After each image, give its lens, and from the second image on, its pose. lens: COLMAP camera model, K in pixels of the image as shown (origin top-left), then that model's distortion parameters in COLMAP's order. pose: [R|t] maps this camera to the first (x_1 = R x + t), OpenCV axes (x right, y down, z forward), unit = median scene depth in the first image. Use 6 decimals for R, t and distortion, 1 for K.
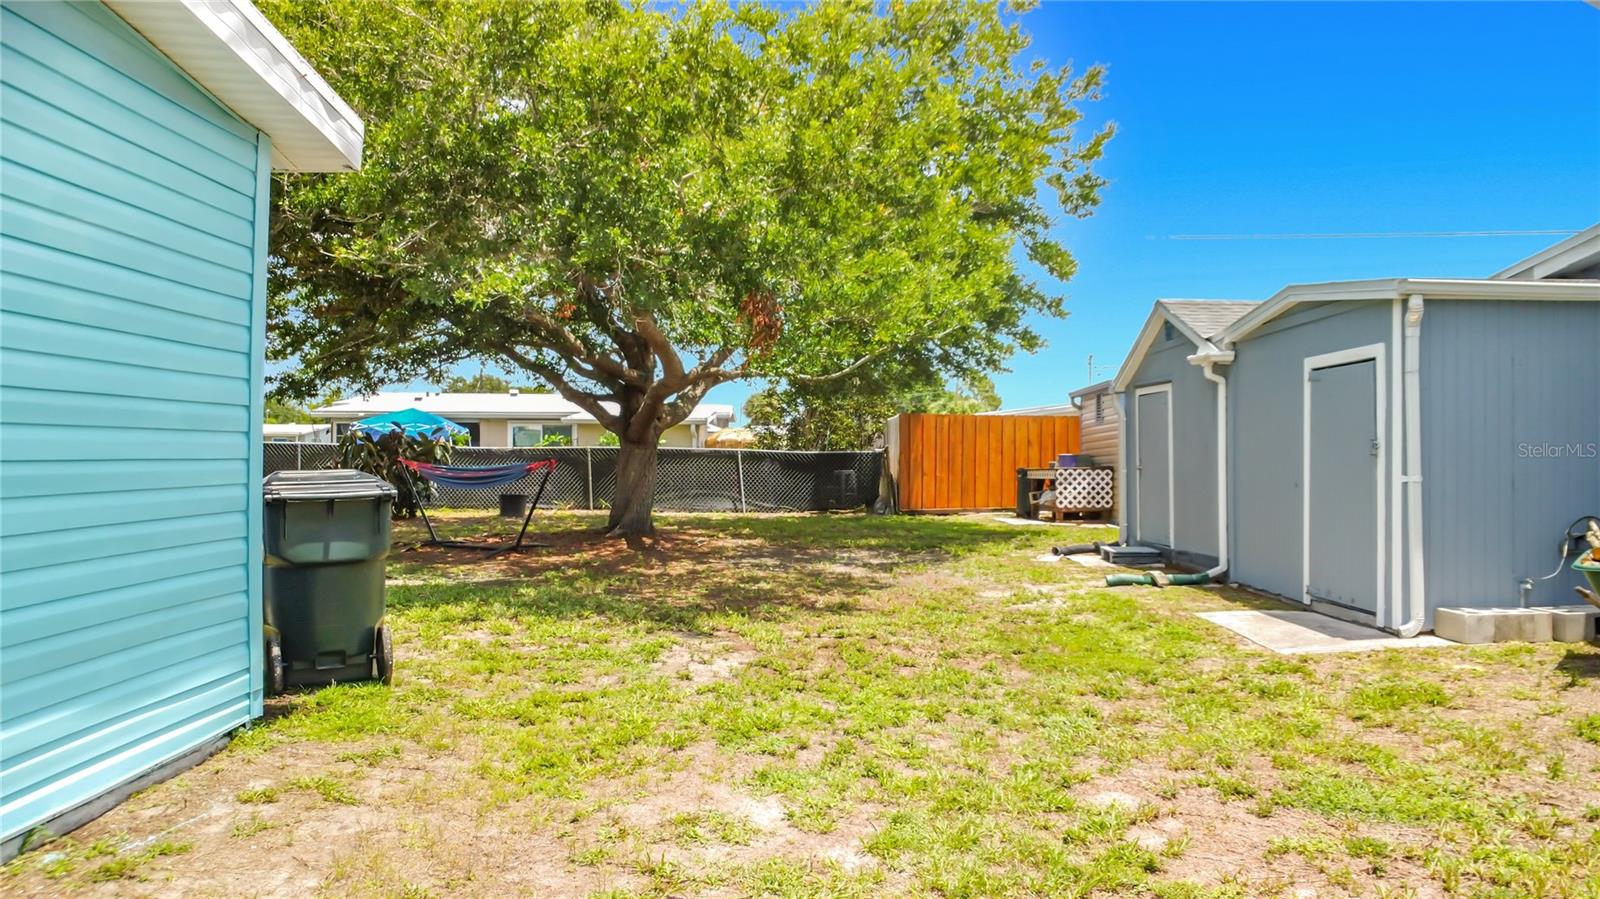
lens RADIAL K [[1181.8, 0, 794.2], [0, 1181.8, 448.4], [0, 0, 1]] dist [-0.029780, -0.003853]
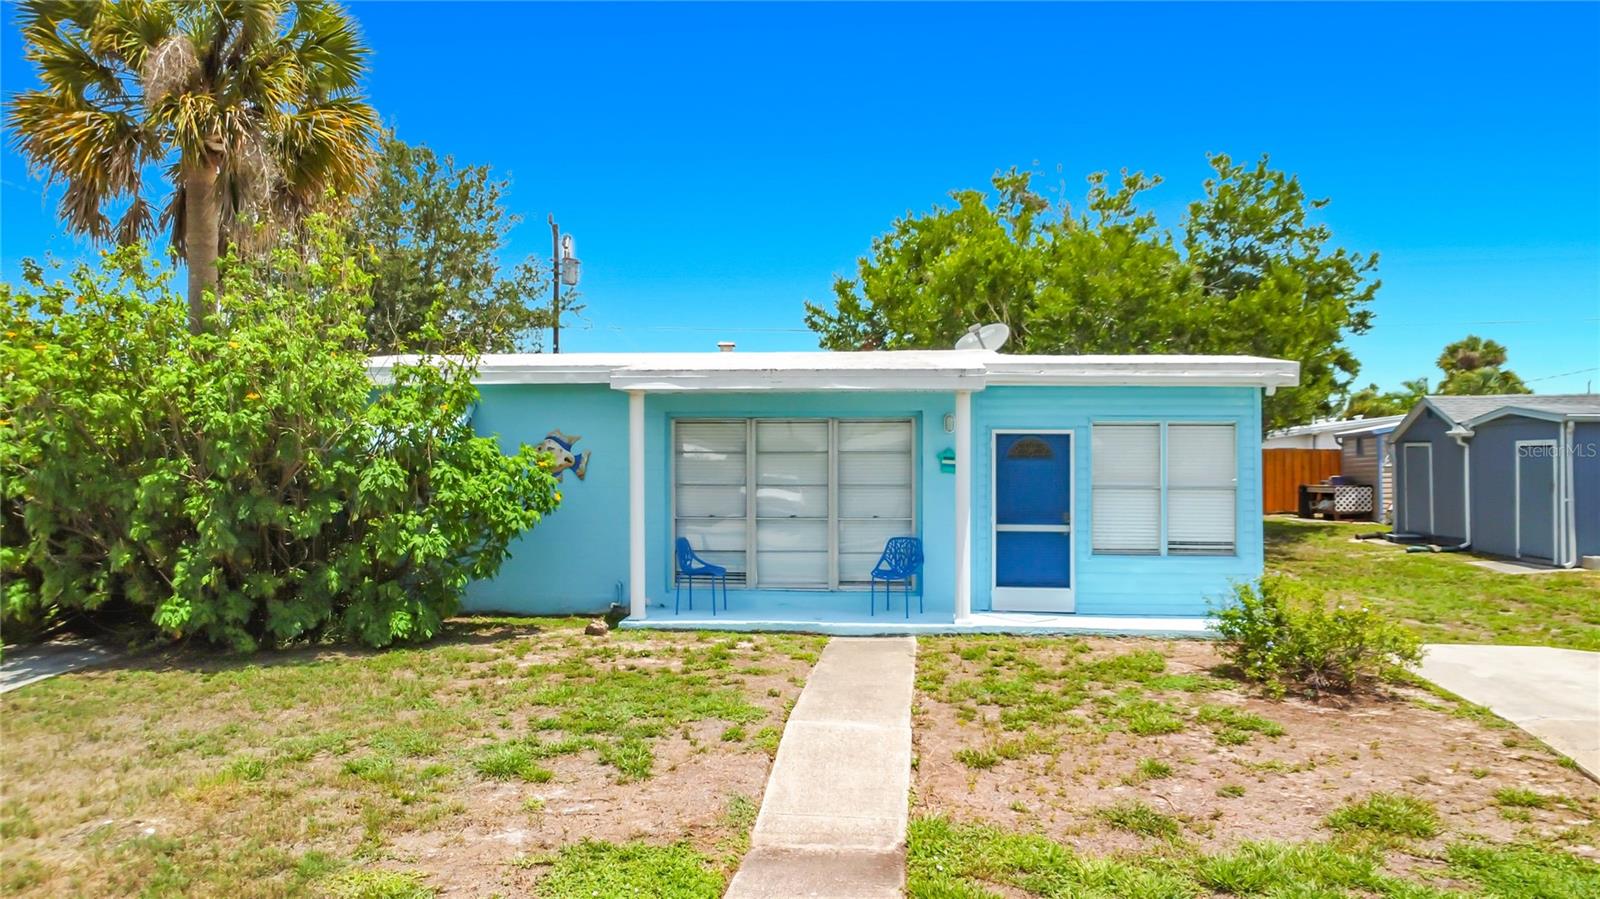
lens RADIAL K [[1181.8, 0, 794.2], [0, 1181.8, 448.4], [0, 0, 1]] dist [-0.029780, -0.003853]
pose [[0.993918, -0.007508, -0.109868, -0.502962], [0.007363, 0.999971, -0.001727, -0.056464], [0.109877, 0.000908, 0.993945, -0.987772]]
